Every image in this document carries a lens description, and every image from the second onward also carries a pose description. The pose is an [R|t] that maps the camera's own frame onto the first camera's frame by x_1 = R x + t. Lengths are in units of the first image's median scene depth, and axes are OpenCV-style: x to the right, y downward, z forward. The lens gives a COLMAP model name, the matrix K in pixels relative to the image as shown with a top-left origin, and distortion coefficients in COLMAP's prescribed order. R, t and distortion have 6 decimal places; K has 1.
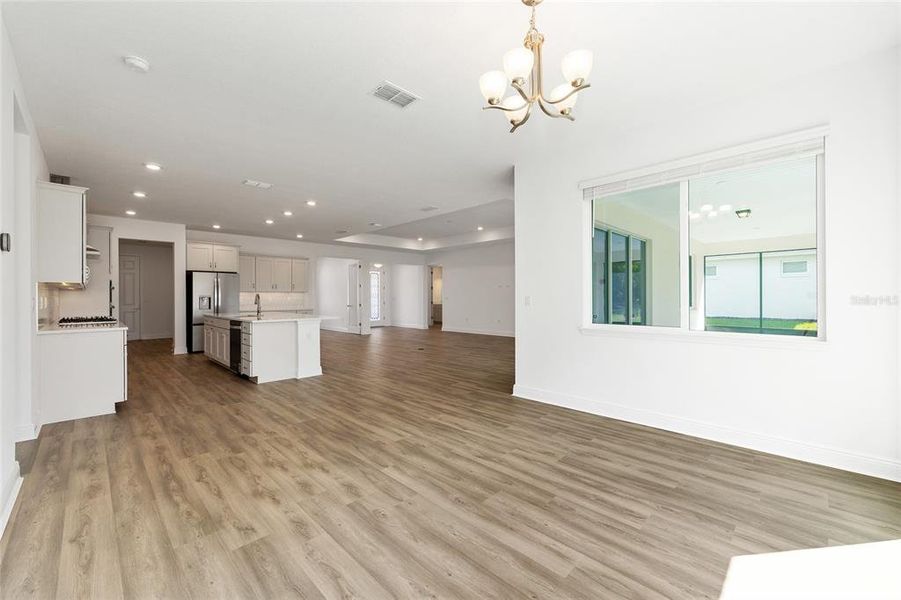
lens RADIAL K [[361.1, 0, 459.4], [0, 361.1, 299.7], [0, 0, 1]] dist [-0.002703, 0.000111]
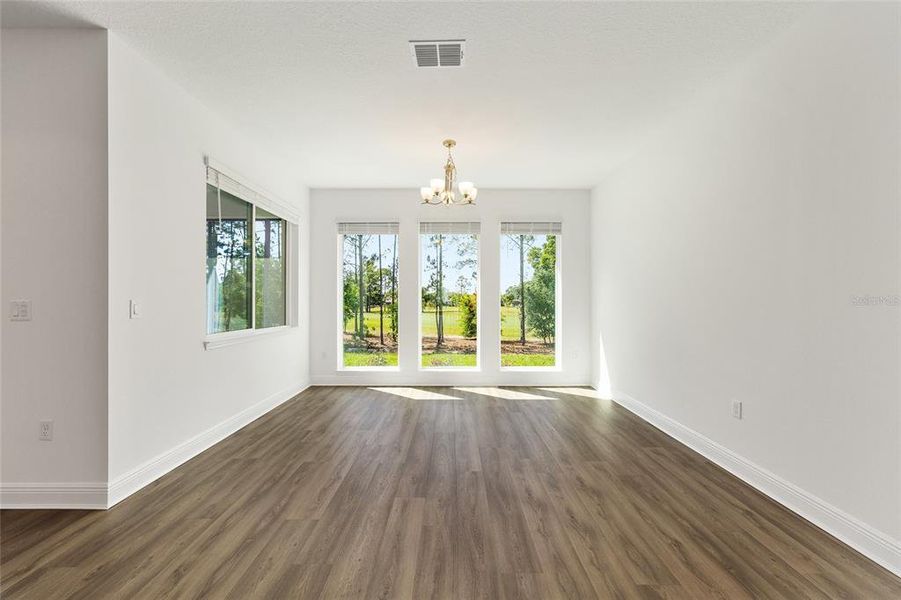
lens RADIAL K [[361.1, 0, 459.4], [0, 361.1, 299.7], [0, 0, 1]] dist [-0.002703, 0.000111]
pose [[-0.706836, 0.008768, 0.707323, -0.770328], [0.008259, 0.999957, -0.004142, -0.000887], [-0.707330, 0.002914, -0.706878, 1.518944]]
